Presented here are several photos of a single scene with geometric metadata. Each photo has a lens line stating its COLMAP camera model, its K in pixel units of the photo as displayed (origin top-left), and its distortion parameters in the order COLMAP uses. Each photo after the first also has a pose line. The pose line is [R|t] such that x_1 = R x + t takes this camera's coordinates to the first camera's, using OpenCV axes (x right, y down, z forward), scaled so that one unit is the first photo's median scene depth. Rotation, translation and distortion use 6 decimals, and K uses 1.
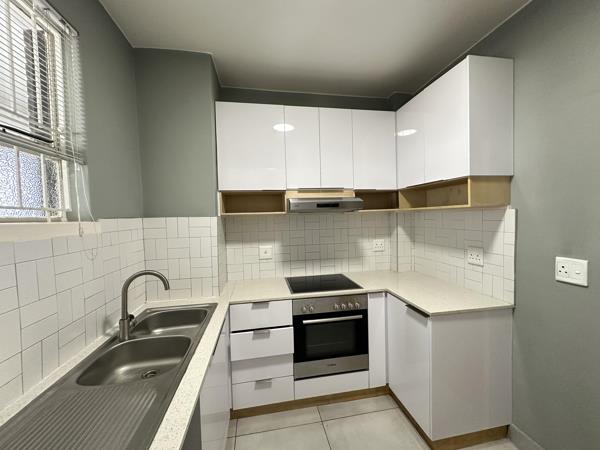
lens RADIAL K [[239.4, 0, 300.0], [0, 239.4, 225.0], [0, 0, 1]] dist [0.002024, 0.000190]
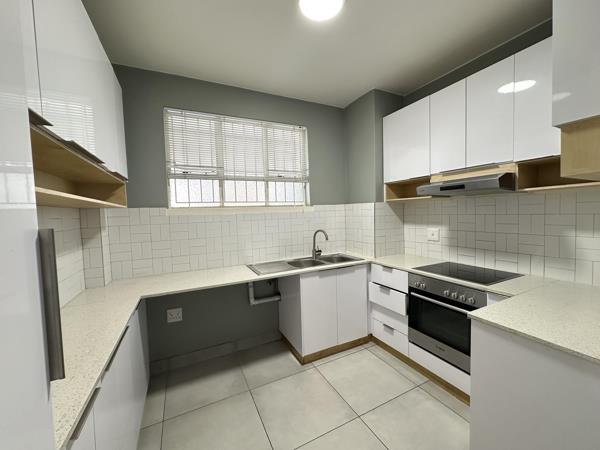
lens RADIAL K [[239.4, 0, 300.0], [0, 239.4, 225.0], [0, 0, 1]] dist [0.002024, 0.000190]
pose [[0.277075, 0.066778, -0.958525, 0.888138], [-0.010654, 0.997734, 0.066430, 0.009082], [0.960789, -0.008194, 0.277158, 0.163631]]
